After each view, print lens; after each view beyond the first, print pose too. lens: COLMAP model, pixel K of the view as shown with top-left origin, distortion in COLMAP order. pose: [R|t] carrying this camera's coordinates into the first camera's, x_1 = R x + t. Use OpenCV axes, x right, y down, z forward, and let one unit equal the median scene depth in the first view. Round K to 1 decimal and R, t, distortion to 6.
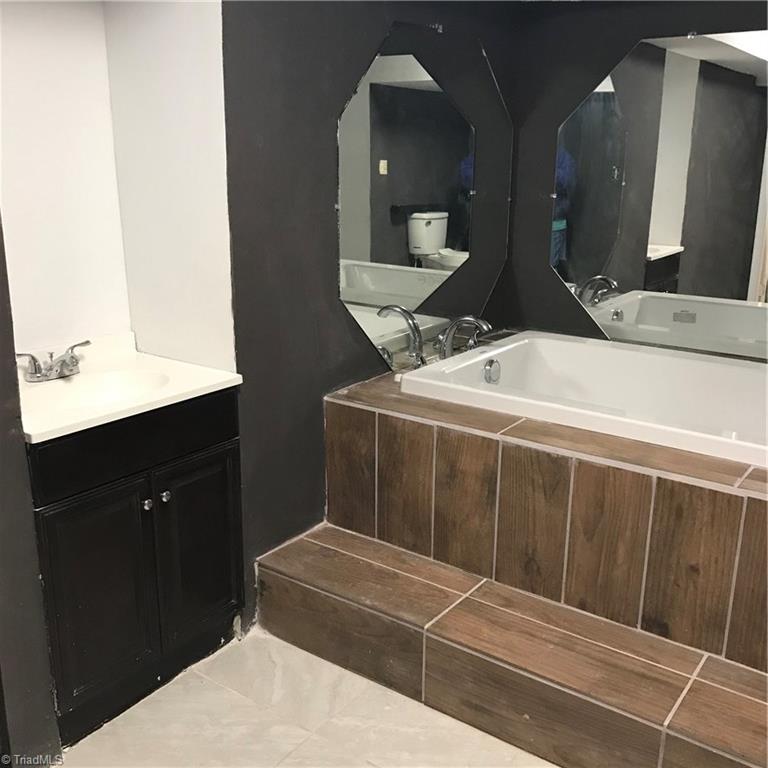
lens RADIAL K [[835.7, 0, 383.5], [0, 835.7, 384.3], [0, 0, 1]] dist [0.020688, 0.000000]
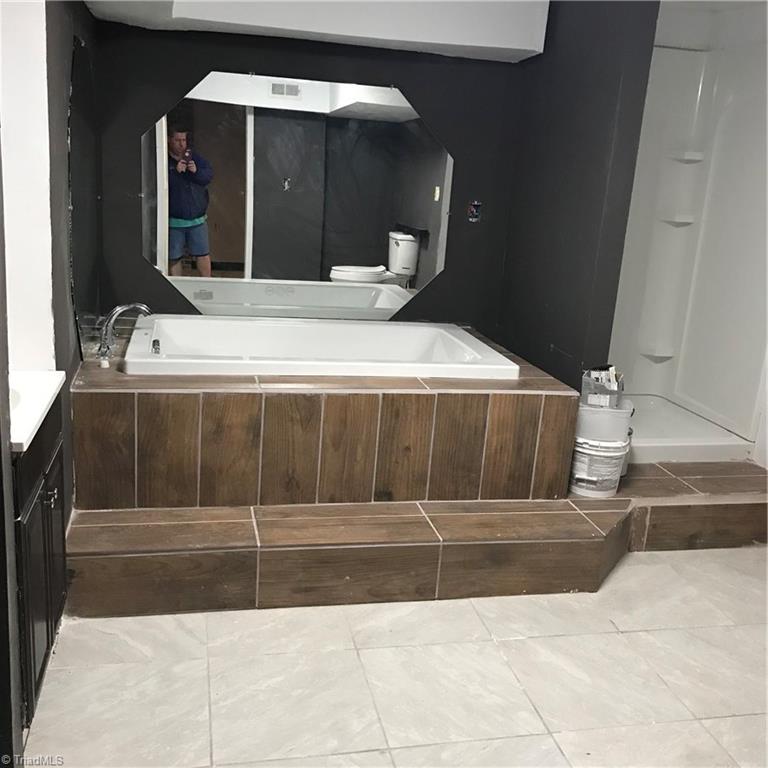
lens RADIAL K [[835.7, 0, 380.6], [0, 835.7, 383.9], [0, 0, 1]] dist [0.020688, 0.000000]
pose [[0.661213, -0.155615, 0.733881, -0.686293], [0.146617, 0.986191, 0.077017, -0.018660], [-0.735732, 0.056675, 0.674898, 0.001701]]
